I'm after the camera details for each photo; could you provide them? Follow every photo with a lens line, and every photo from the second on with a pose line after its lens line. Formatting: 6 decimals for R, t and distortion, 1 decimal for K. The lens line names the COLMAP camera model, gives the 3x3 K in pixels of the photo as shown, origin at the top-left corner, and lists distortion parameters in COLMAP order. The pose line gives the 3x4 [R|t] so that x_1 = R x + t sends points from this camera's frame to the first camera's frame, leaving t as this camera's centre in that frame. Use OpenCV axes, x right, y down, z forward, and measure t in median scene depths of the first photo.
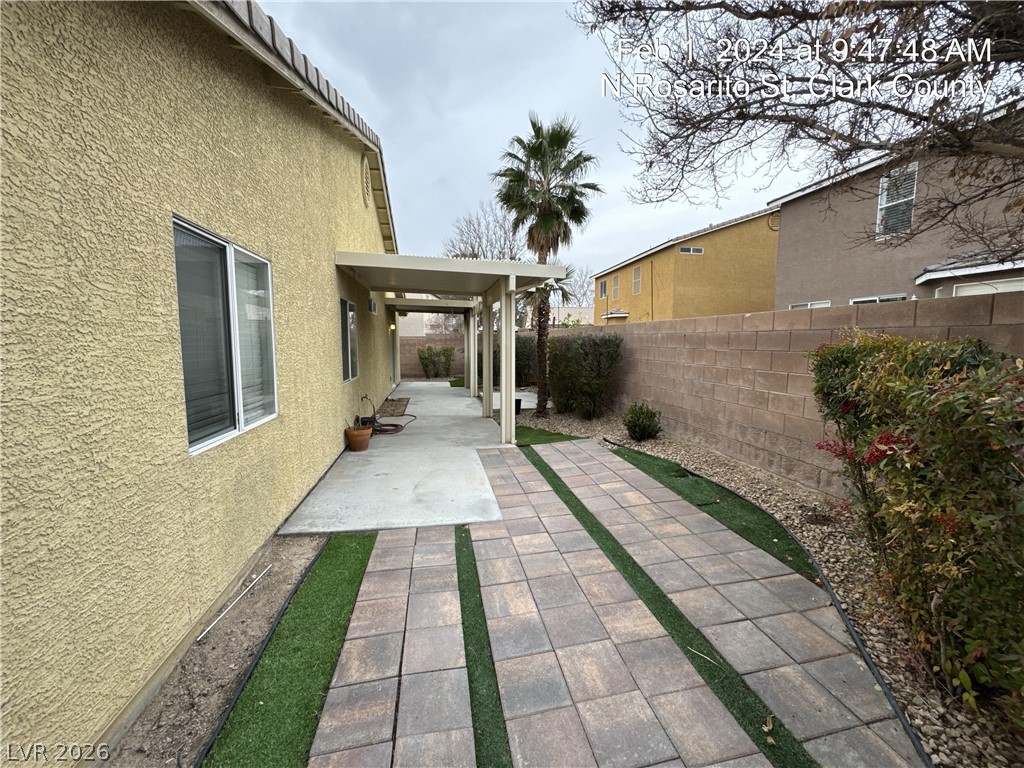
lens RADIAL K [[406.4, 0, 513.0], [0, 406.4, 383.0], [0, 0, 1]] dist [-0.003233, 0.000441]
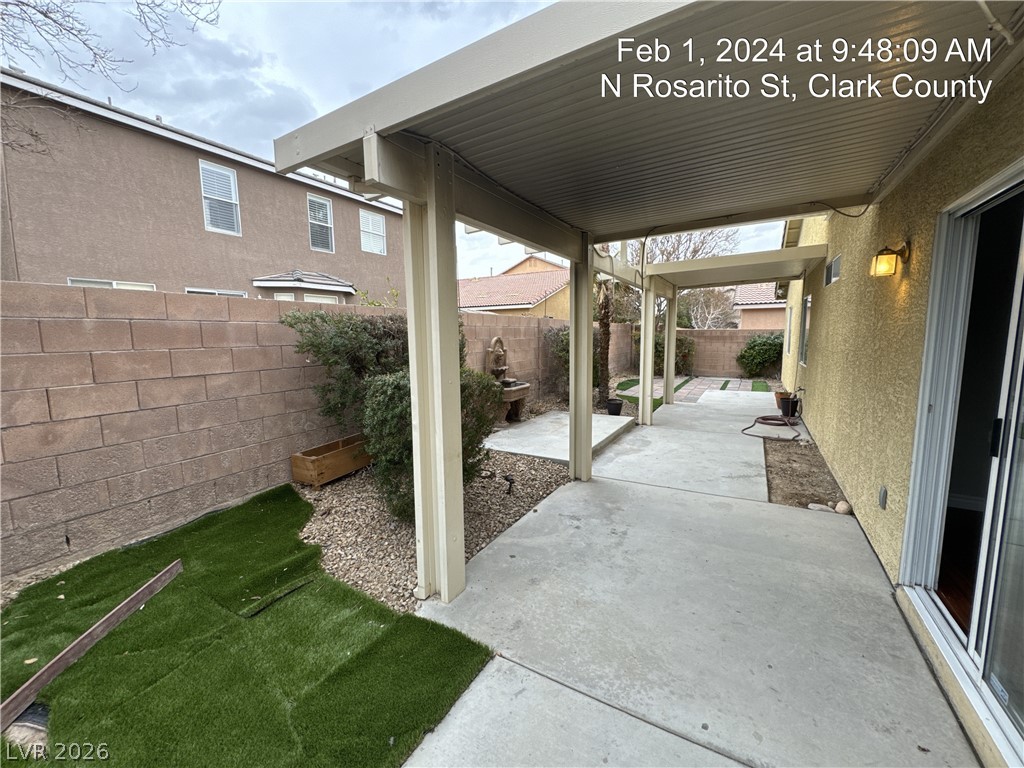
lens RADIAL K [[406.4, 0, 509.6], [0, 406.4, 381.2], [0, 0, 1]] dist [-0.003233, 0.000441]
pose [[-0.742099, -0.070118, 0.666613, -0.696173], [0.074706, 0.979665, 0.186213, -0.304978], [-0.666115, 0.187988, -0.721770, 3.060123]]
